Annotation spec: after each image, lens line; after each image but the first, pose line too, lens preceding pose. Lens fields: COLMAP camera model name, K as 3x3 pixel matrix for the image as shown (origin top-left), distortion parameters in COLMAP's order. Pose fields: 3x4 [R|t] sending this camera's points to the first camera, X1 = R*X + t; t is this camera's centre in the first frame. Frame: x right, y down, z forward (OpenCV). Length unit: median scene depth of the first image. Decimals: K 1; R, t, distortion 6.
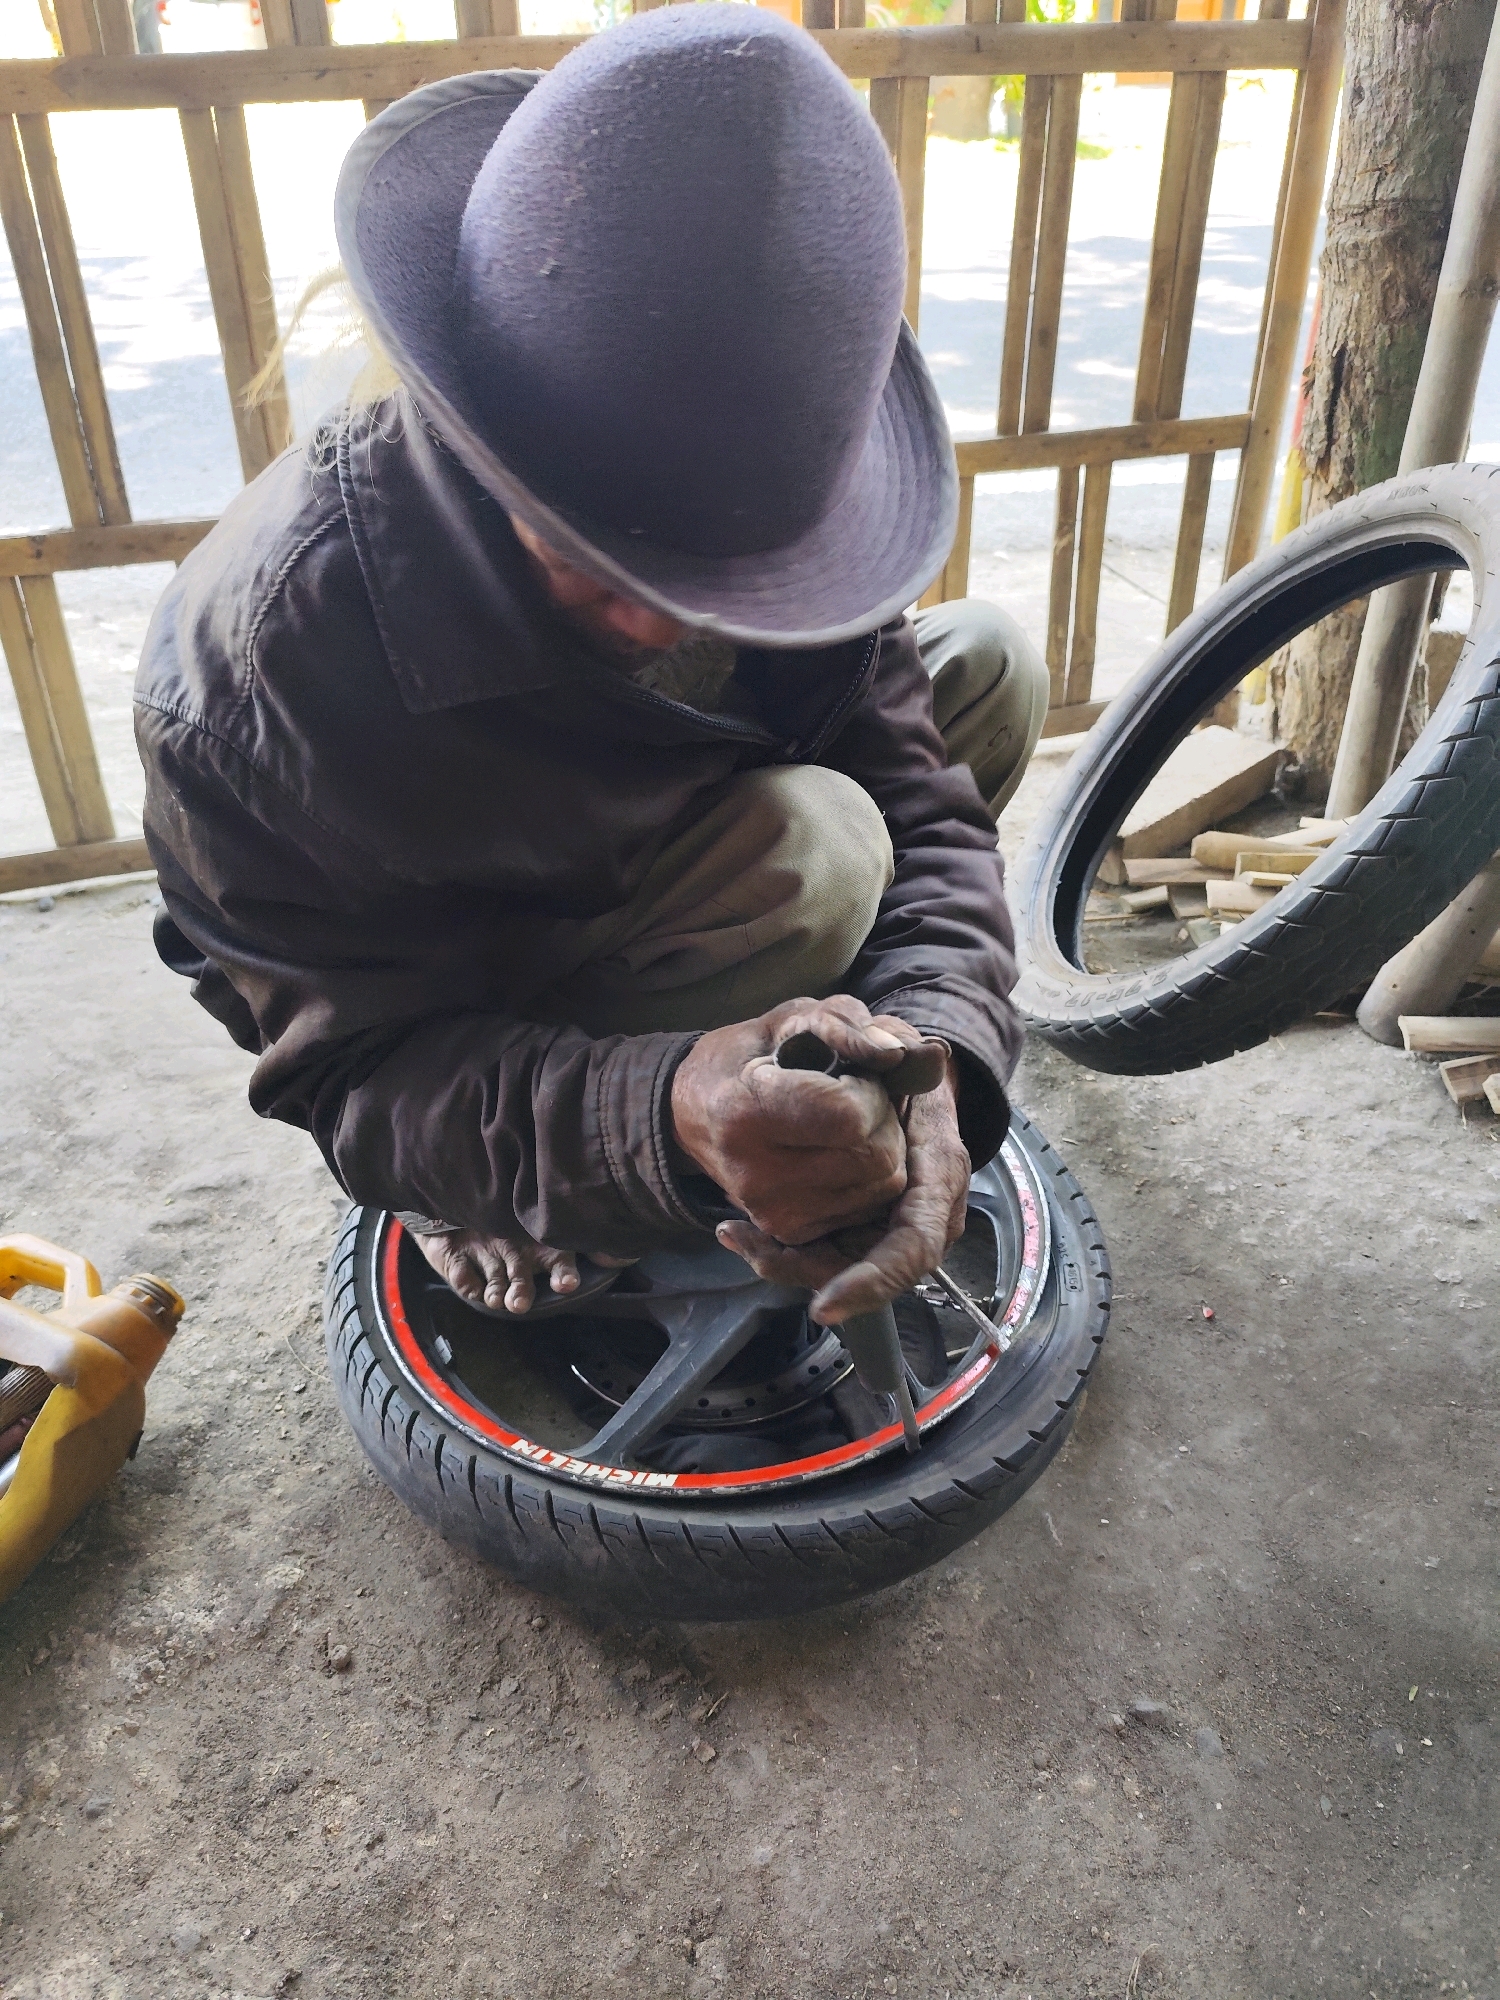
lens RADIAL K [[1438.1, 0, 740.4], [0, 1438.1, 998.2], [0, 0, 1]] dist [0.000154, -0.015265]
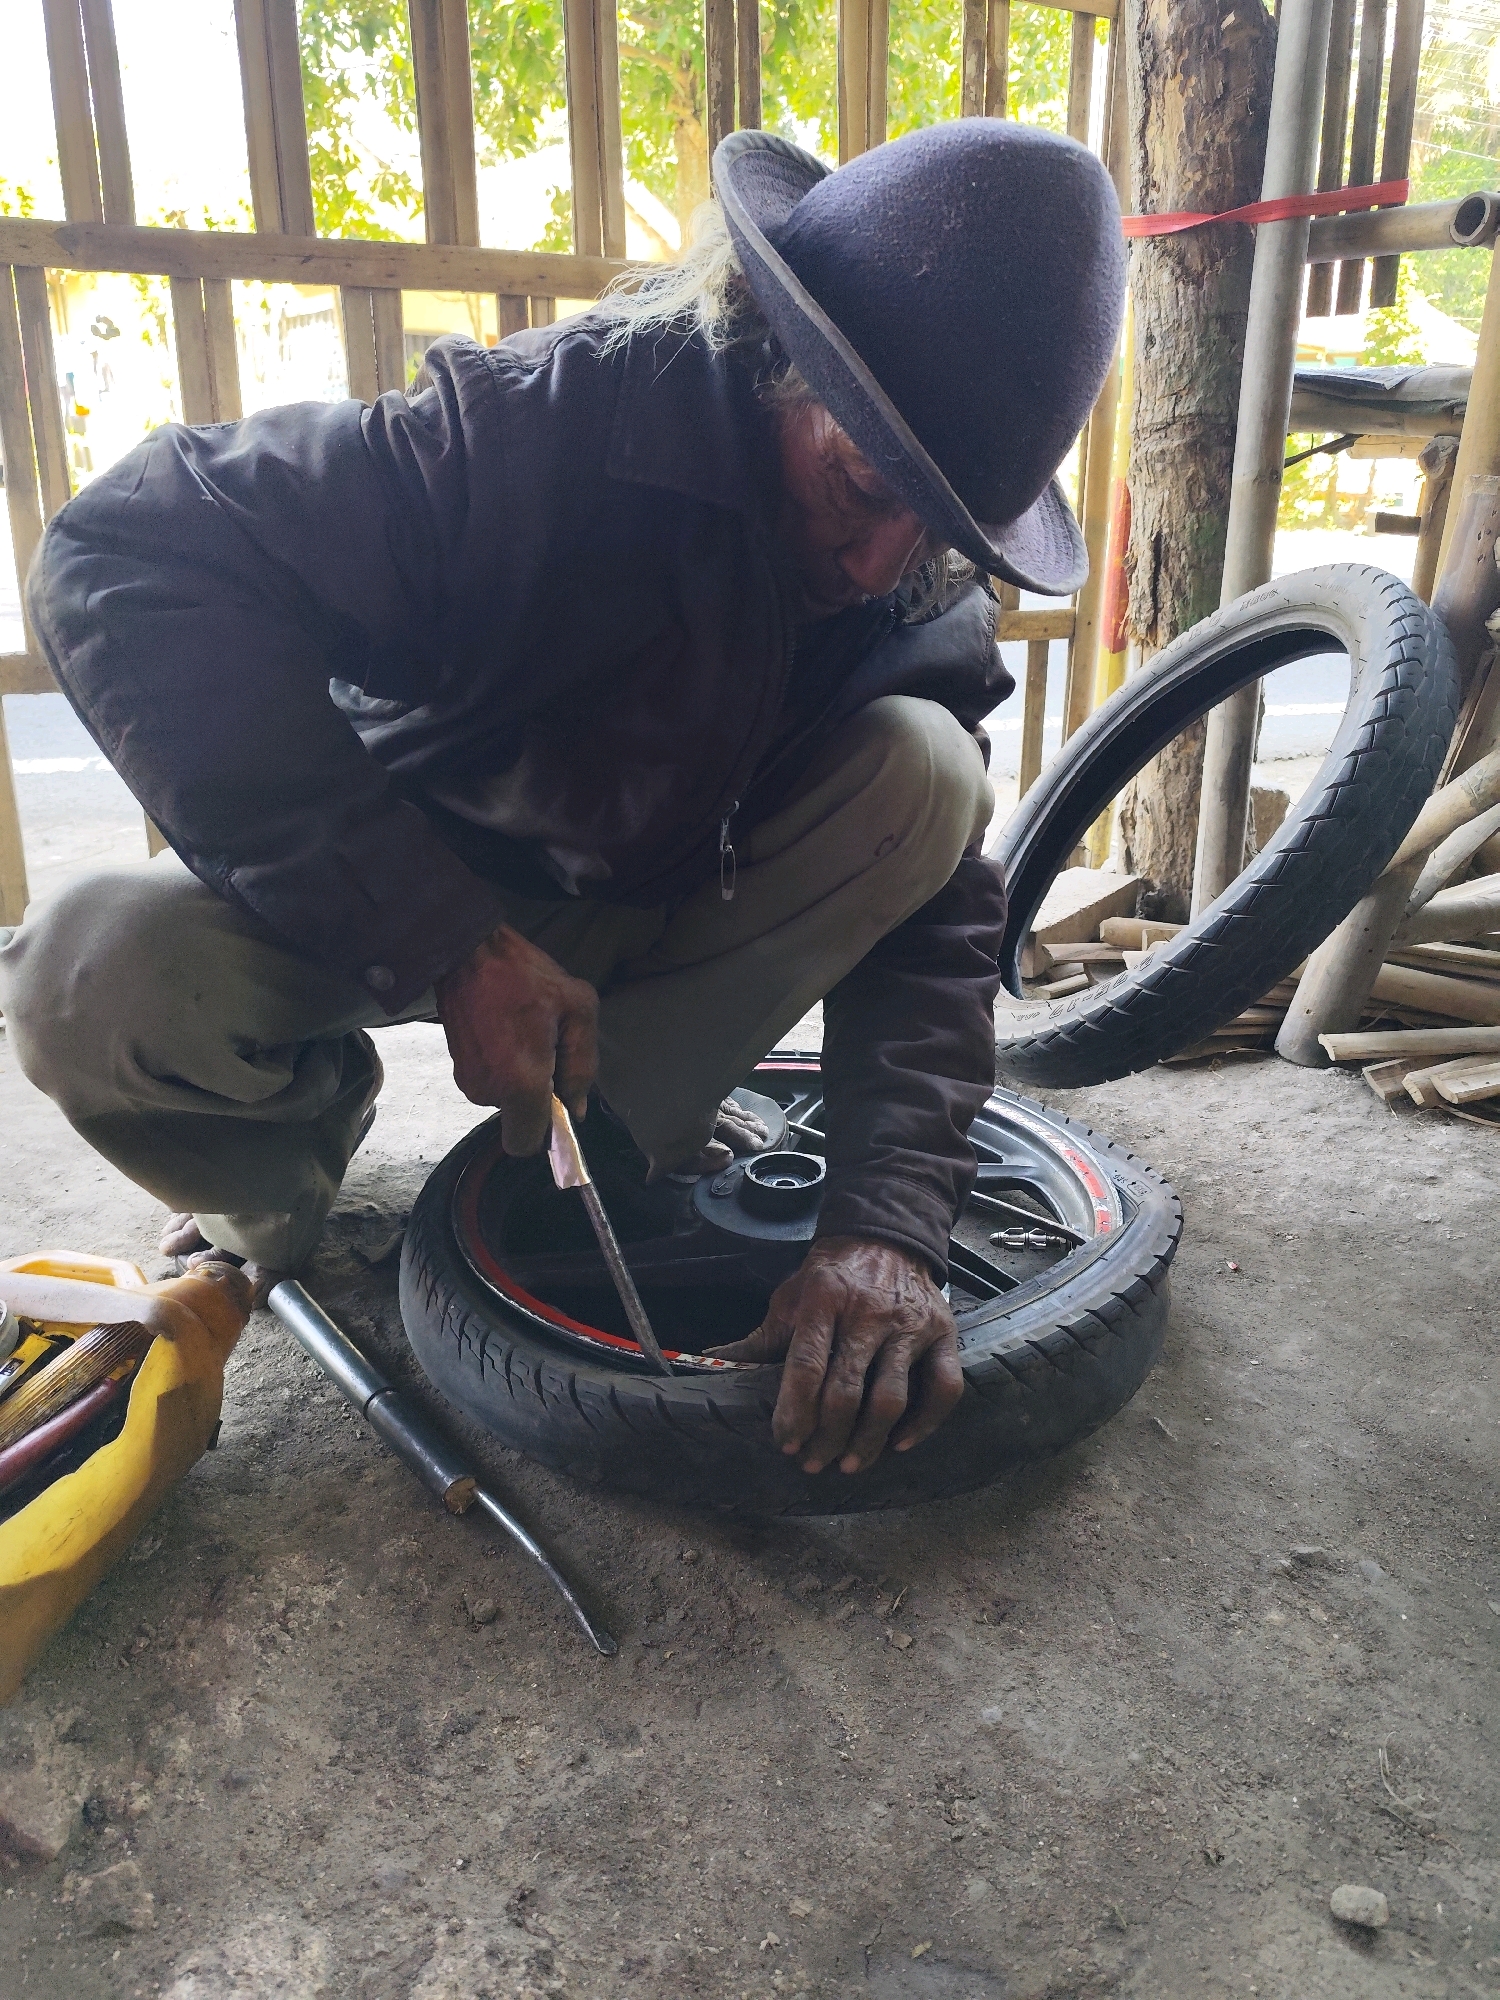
lens RADIAL K [[1438.1, 0, 752.9], [0, 1438.1, 1012.8], [0, 0, 1]] dist [0.000154, -0.015265]
pose [[0.980699, -0.037103, 0.191972, -0.252524], [0.081588, 0.969922, -0.229336, 0.290676], [-0.177689, 0.240573, 0.954228, 0.006870]]
